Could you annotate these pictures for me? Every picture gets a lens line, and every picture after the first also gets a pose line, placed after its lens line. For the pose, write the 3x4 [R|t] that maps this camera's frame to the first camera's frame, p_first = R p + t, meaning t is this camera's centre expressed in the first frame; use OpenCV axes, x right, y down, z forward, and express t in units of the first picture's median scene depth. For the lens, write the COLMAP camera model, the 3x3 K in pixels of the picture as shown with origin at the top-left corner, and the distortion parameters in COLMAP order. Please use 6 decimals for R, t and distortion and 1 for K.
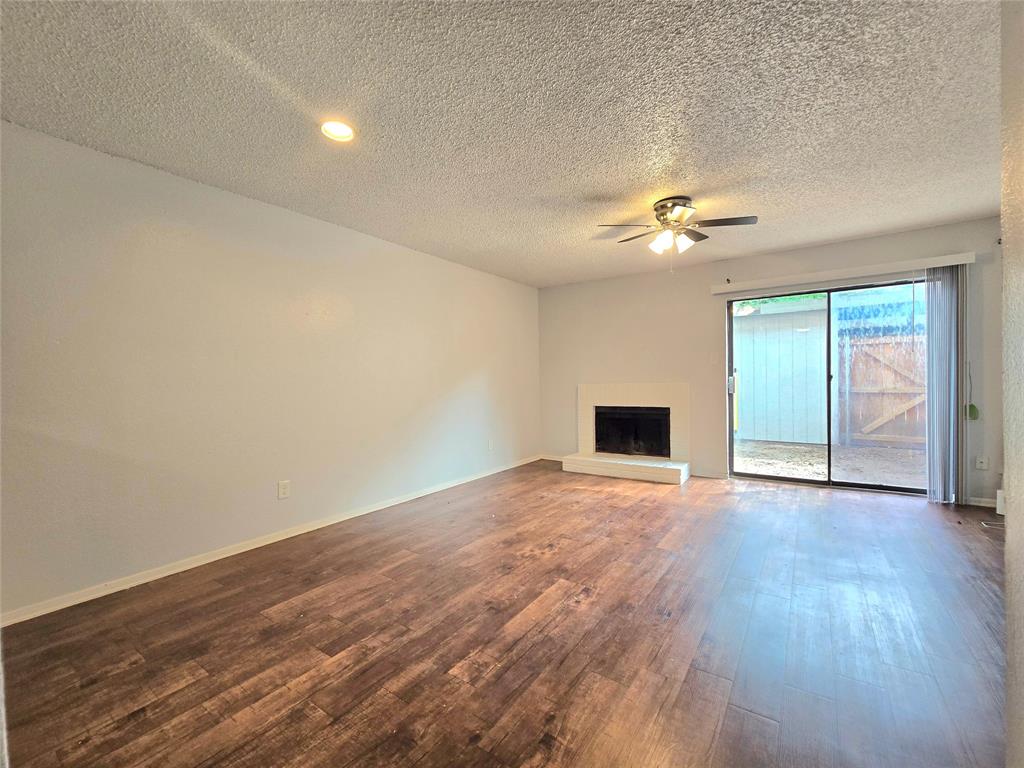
lens RADIAL K [[414.5, 0, 512.0], [0, 414.5, 387.3], [0, 0, 1]] dist [-0.002144, -0.000264]
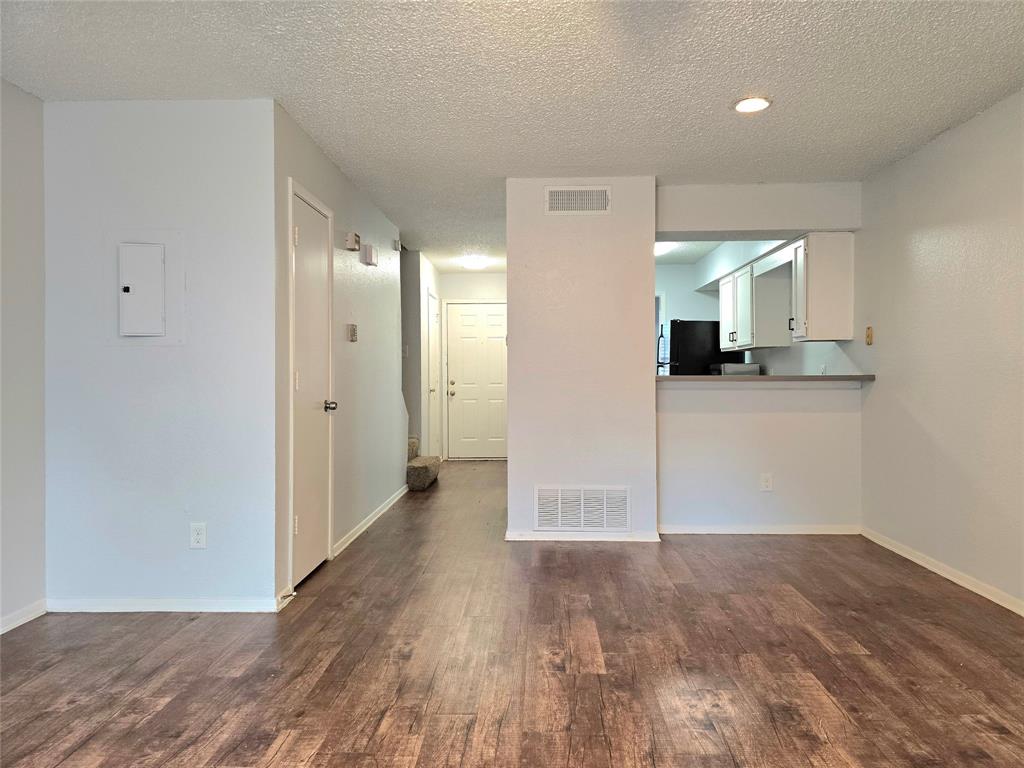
lens RADIAL K [[685.0, 0, 512.1], [0, 685.0, 379.9], [0, 0, 1]] dist [0.001283, 0.000016]
pose [[-0.840268, 0.024829, -0.541602, 0.843846], [0.009999, 0.999491, 0.030307, -0.044084], [0.542079, 0.020051, -0.840088, 1.863946]]
